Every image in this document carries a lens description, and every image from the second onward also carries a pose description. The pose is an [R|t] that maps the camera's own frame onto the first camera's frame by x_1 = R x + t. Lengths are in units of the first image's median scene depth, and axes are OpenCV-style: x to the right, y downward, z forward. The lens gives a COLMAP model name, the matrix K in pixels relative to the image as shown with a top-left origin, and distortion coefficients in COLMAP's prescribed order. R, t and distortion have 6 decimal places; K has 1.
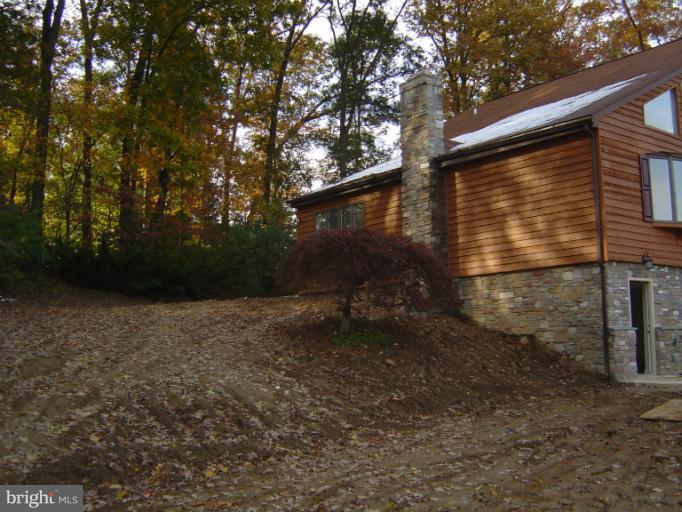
lens RADIAL K [[759.5, 0, 341.0], [0, 759.5, 256.0], [0, 0, 1]] dist [-0.151795, 0.018883]
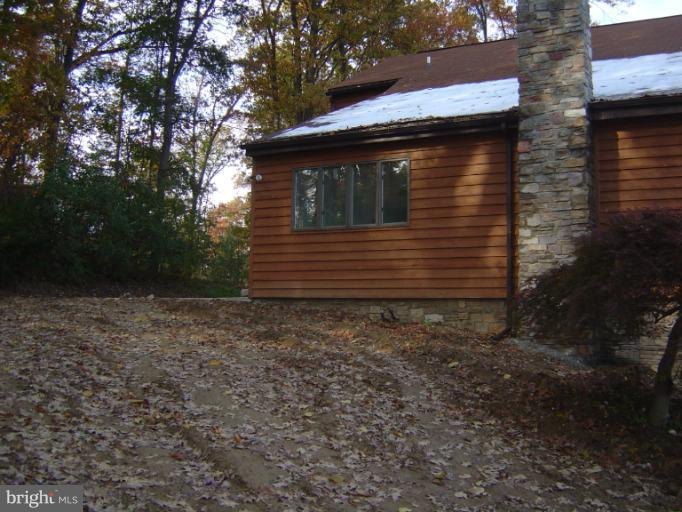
lens RADIAL K [[759.5, 0, 341.0], [0, 759.5, 256.0], [0, 0, 1]] dist [-0.151795, 0.018883]
pose [[0.918921, 0.069162, 0.388331, -0.285710], [-0.080753, 0.996642, 0.013586, 0.003198], [-0.386087, -0.043844, 0.921420, 0.504313]]
